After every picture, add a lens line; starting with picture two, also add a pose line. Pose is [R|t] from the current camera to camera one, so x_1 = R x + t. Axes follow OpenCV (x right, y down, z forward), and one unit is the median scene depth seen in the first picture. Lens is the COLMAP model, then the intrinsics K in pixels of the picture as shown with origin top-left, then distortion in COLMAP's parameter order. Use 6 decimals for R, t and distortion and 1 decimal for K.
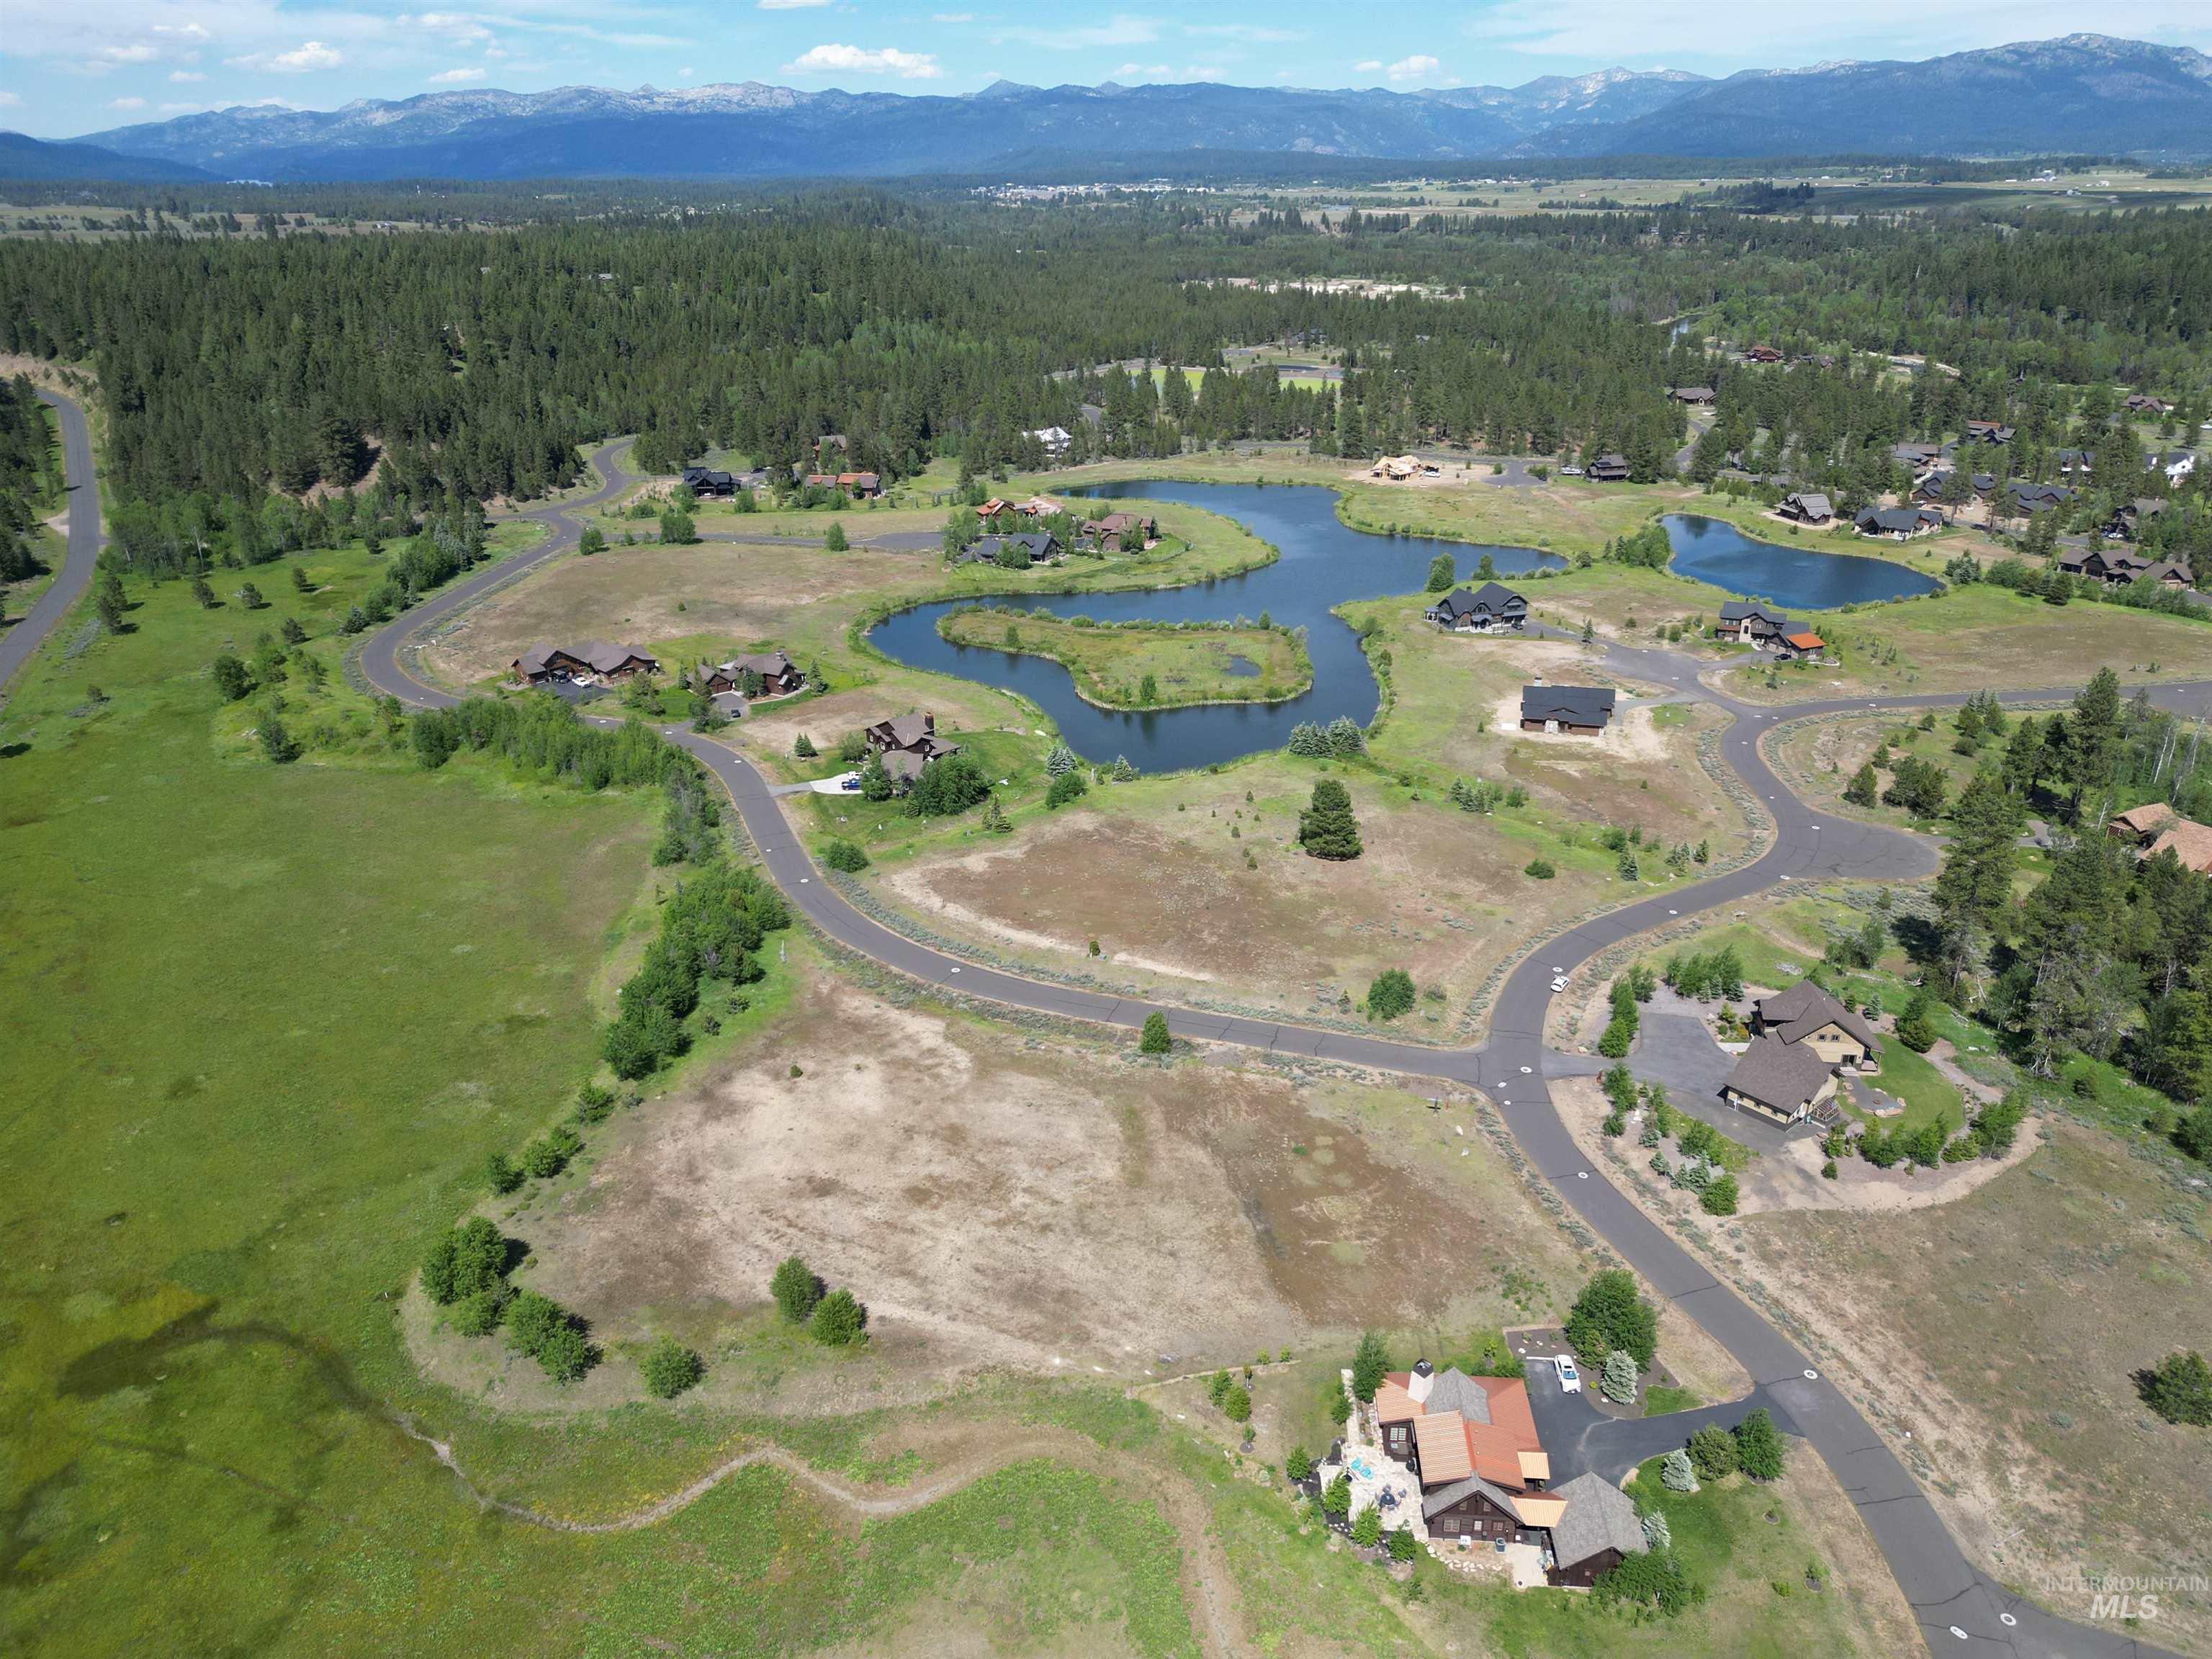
lens RADIAL K [[1542.7, 0, 1106.0], [0, 1542.7, 829.5], [0, 0, 1]] dist [0.059810, -0.050262]
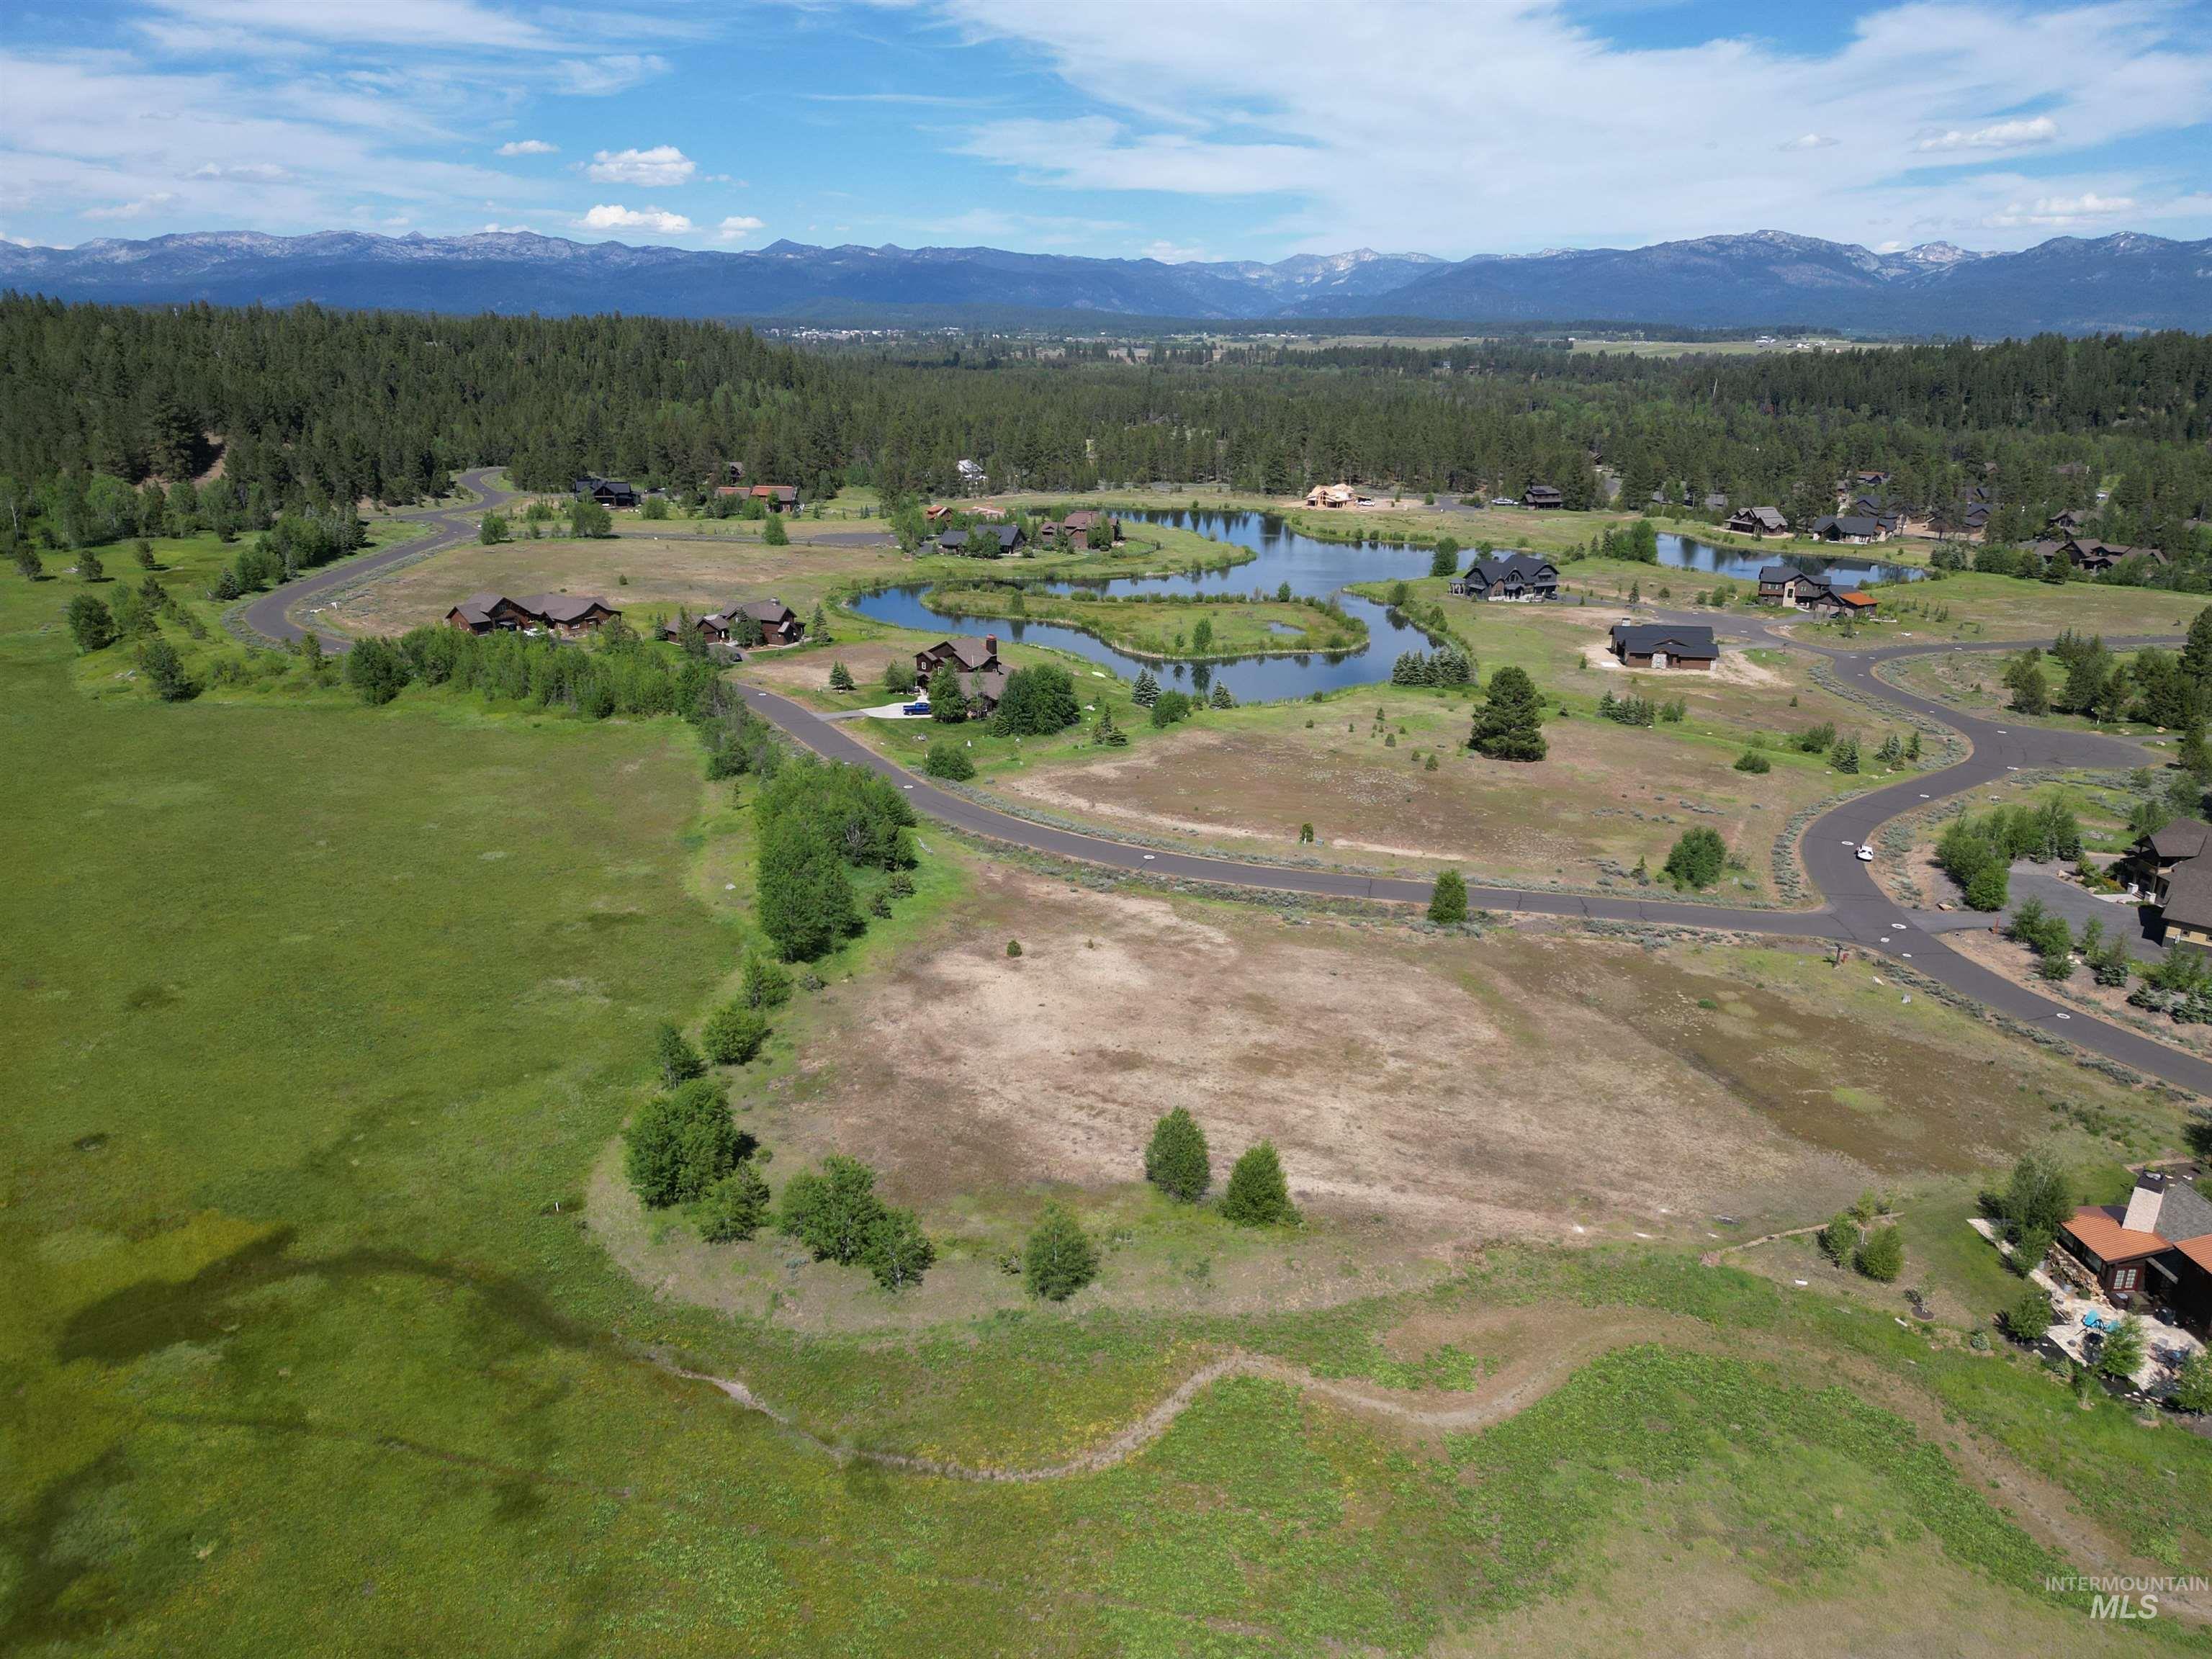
lens RADIAL K [[1542.7, 0, 1106.0], [0, 1542.7, 829.5], [0, 0, 1]] dist [0.059810, -0.050262]
pose [[0.990788, -0.018830, 0.134103, -0.240051], [0.030876, 0.995614, -0.088320, 0.155361], [-0.131852, 0.091647, 0.987024, 0.225274]]
